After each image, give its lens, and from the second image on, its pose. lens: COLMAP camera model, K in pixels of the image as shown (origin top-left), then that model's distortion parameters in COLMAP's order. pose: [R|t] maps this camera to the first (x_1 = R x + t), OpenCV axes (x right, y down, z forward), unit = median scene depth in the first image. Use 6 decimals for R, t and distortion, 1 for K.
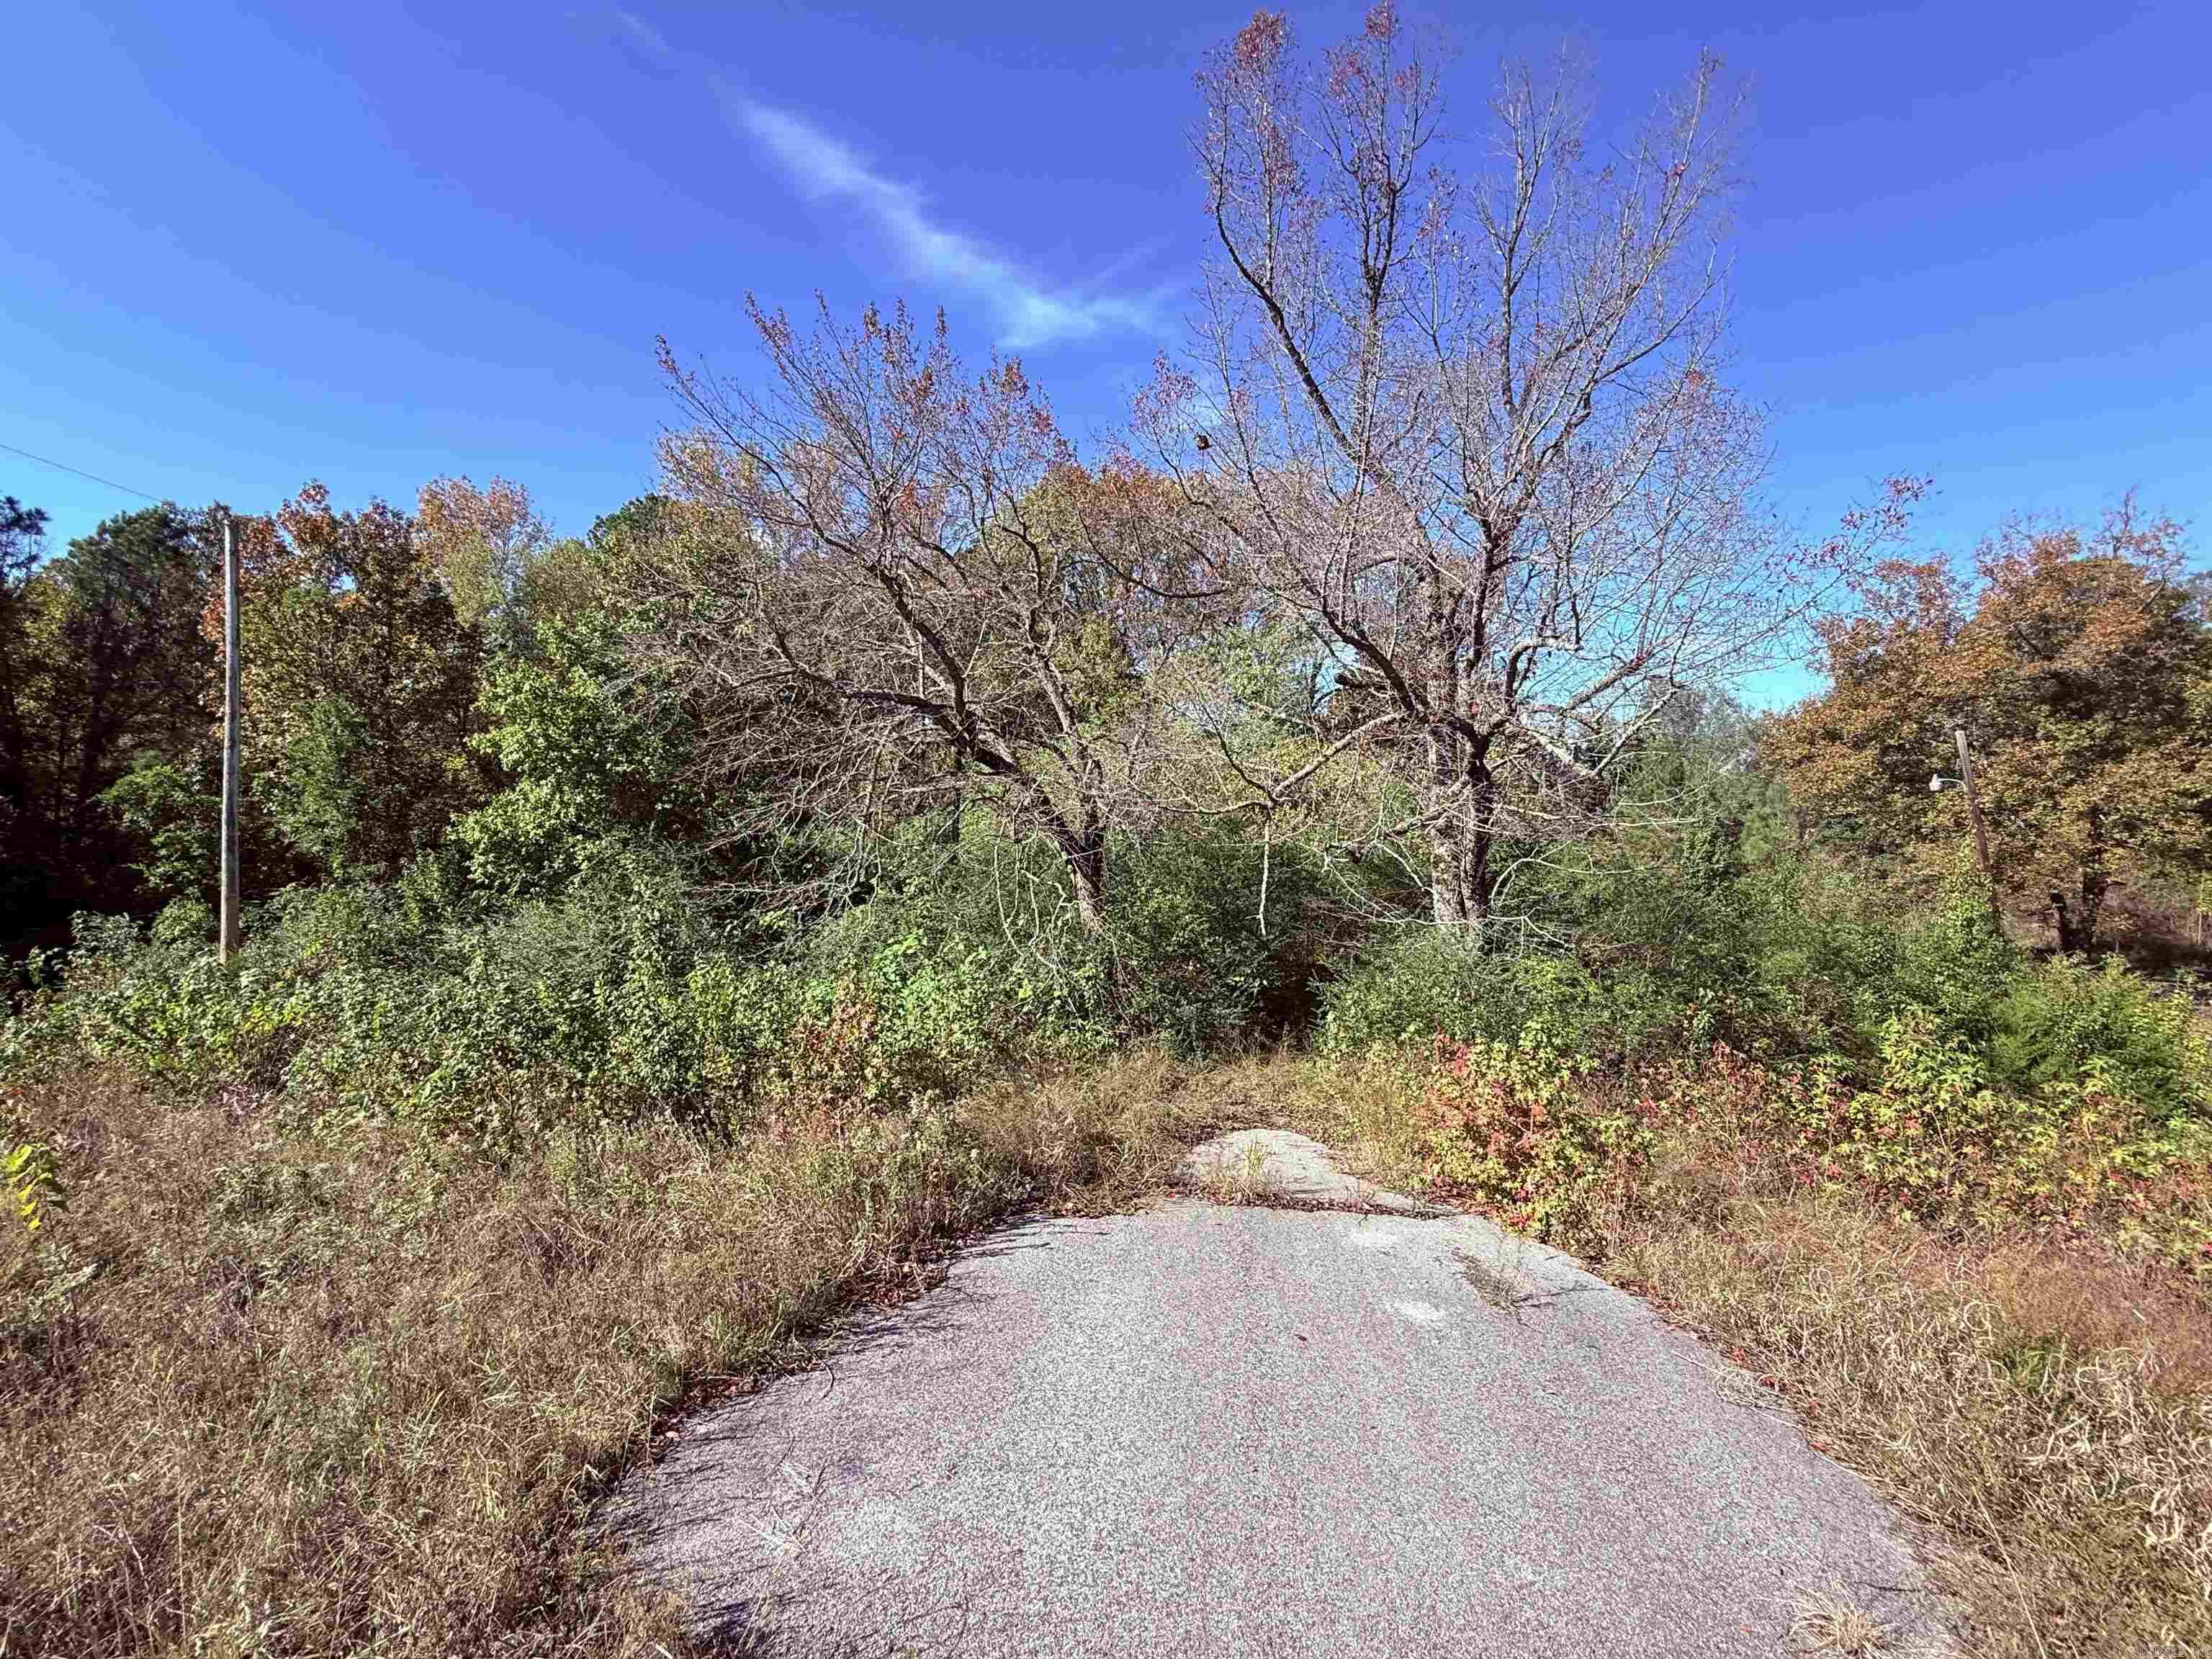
lens RADIAL K [[880.6, 0, 1099.4], [0, 880.6, 828.6], [0, 0, 1]] dist [-0.001281, 0.000420]
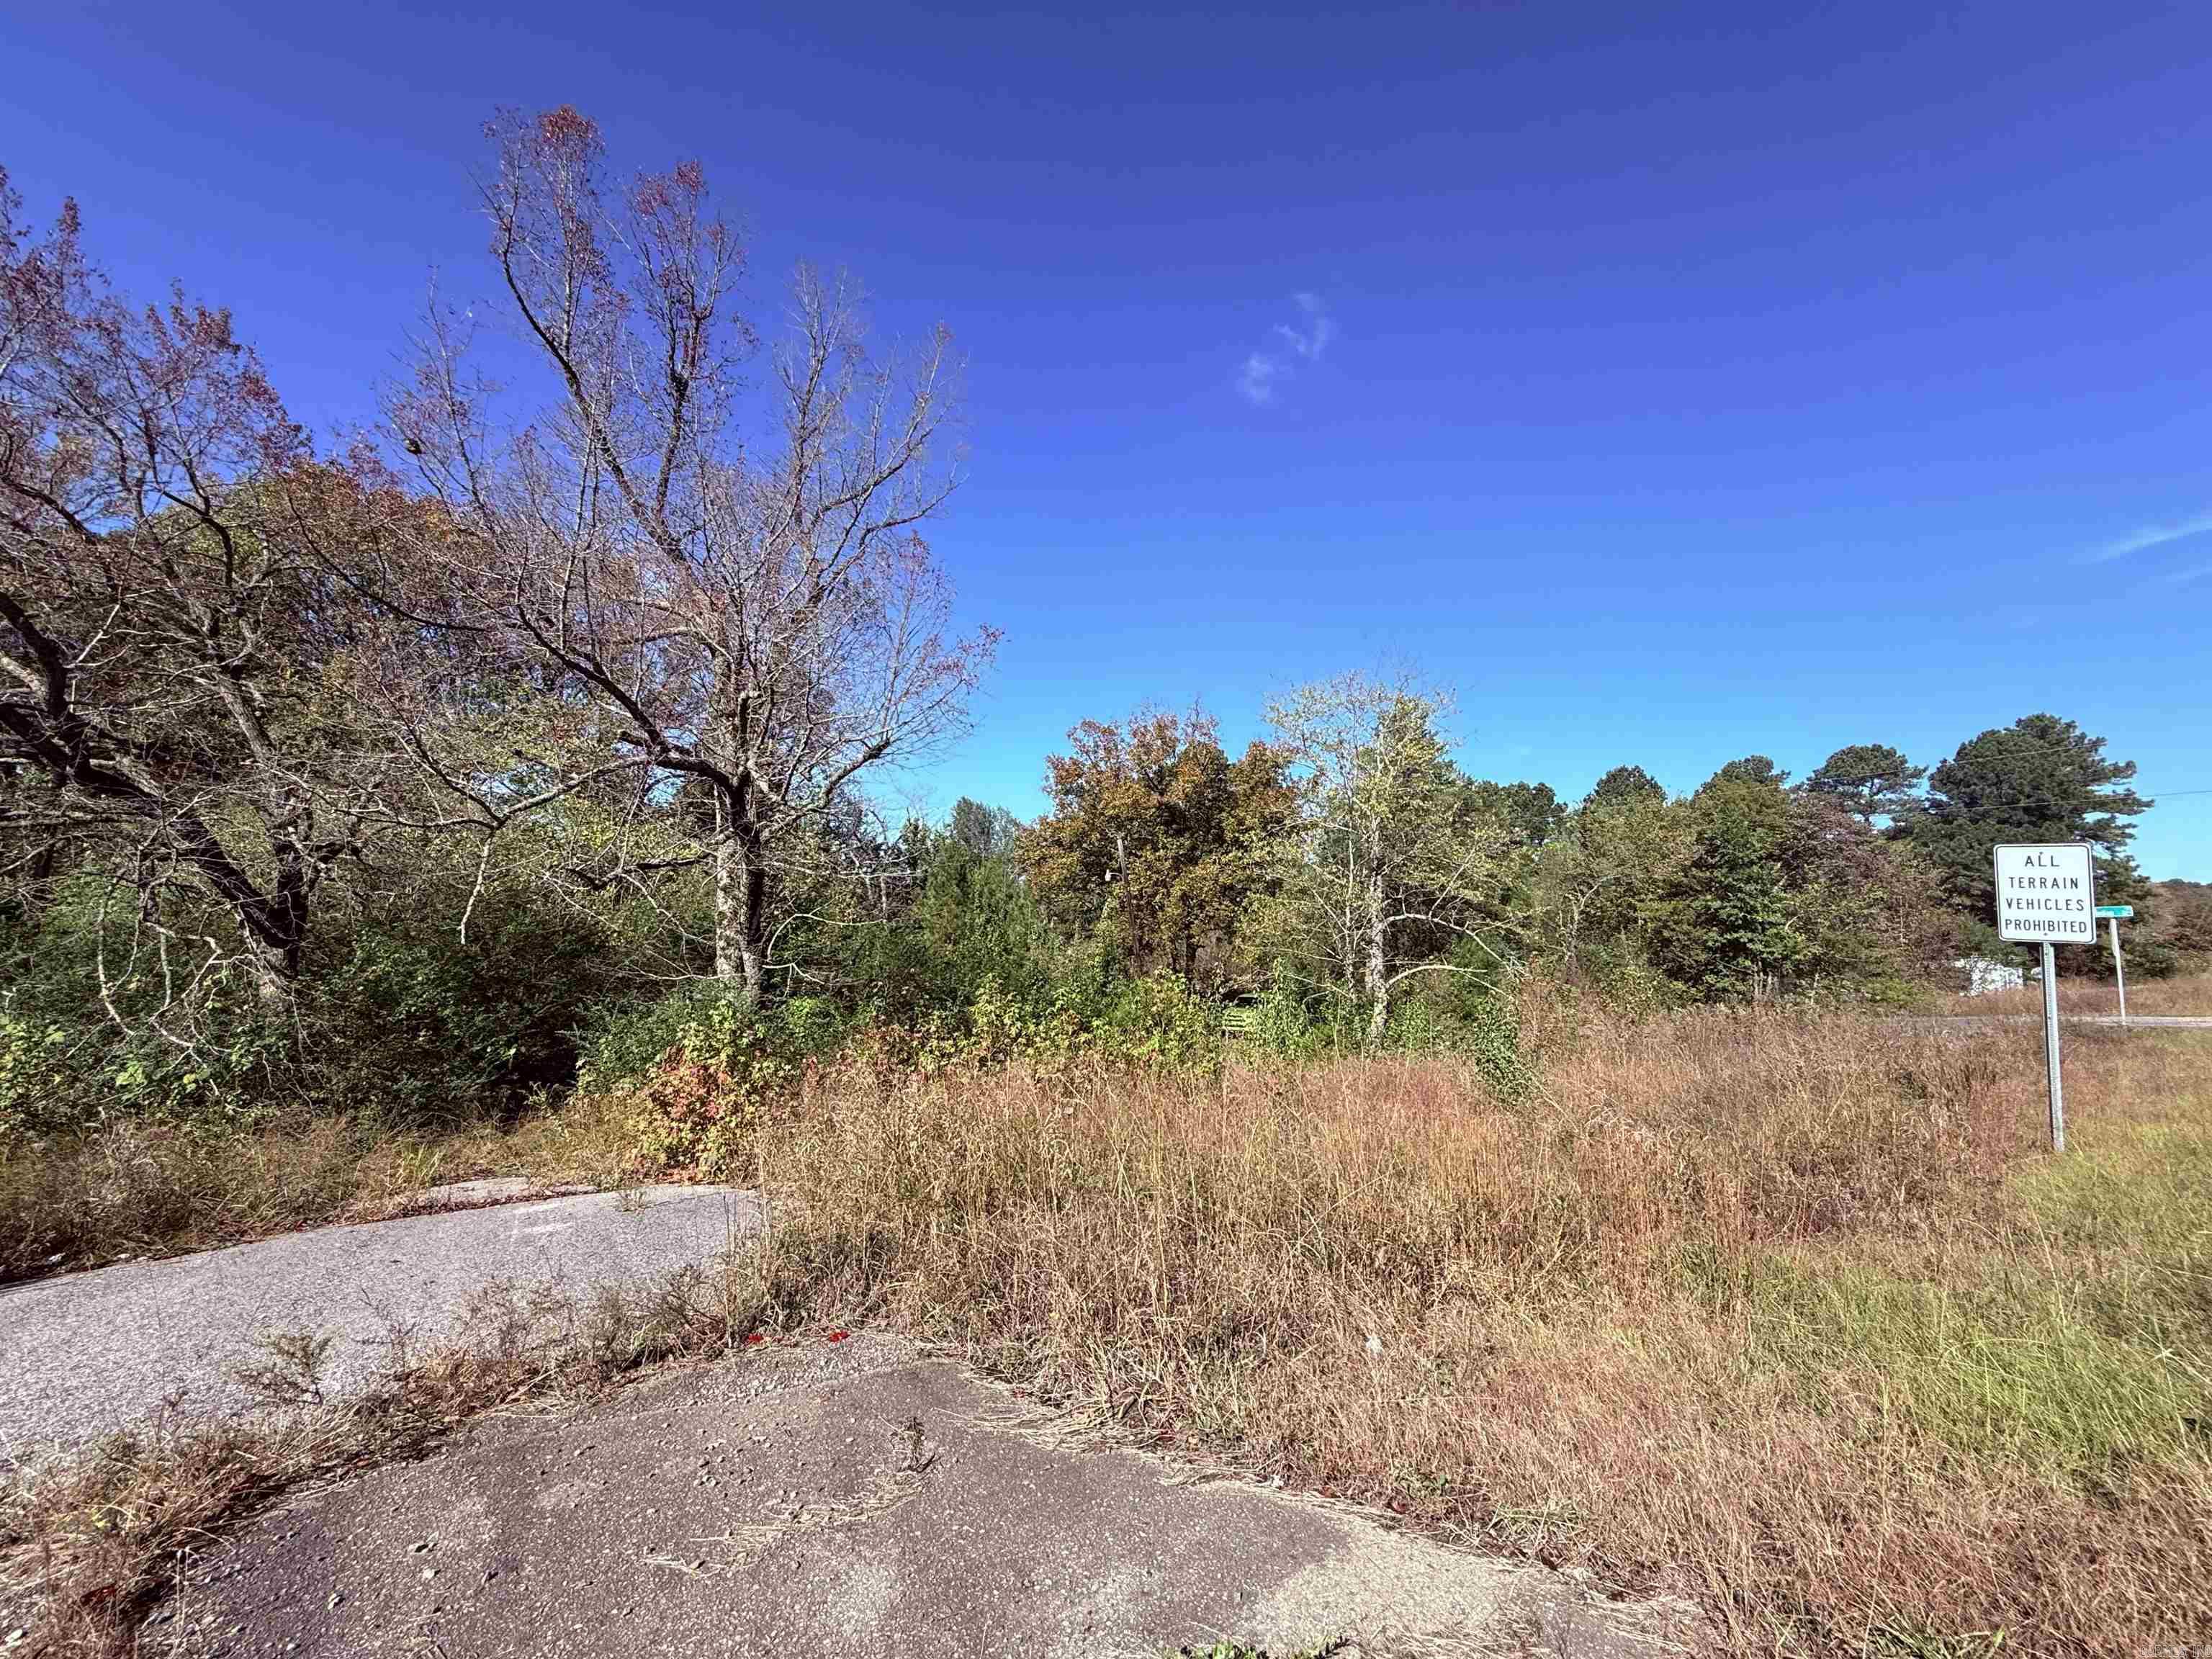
lens RADIAL K [[880.6, 0, 1099.6], [0, 880.6, 827.6], [0, 0, 1]] dist [-0.001281, 0.000420]
pose [[0.768551, 0.068580, 0.636102, 0.054713], [0.011079, 0.992663, -0.120407, 0.064834], [-0.639692, 0.099586, 0.762153, -0.120043]]
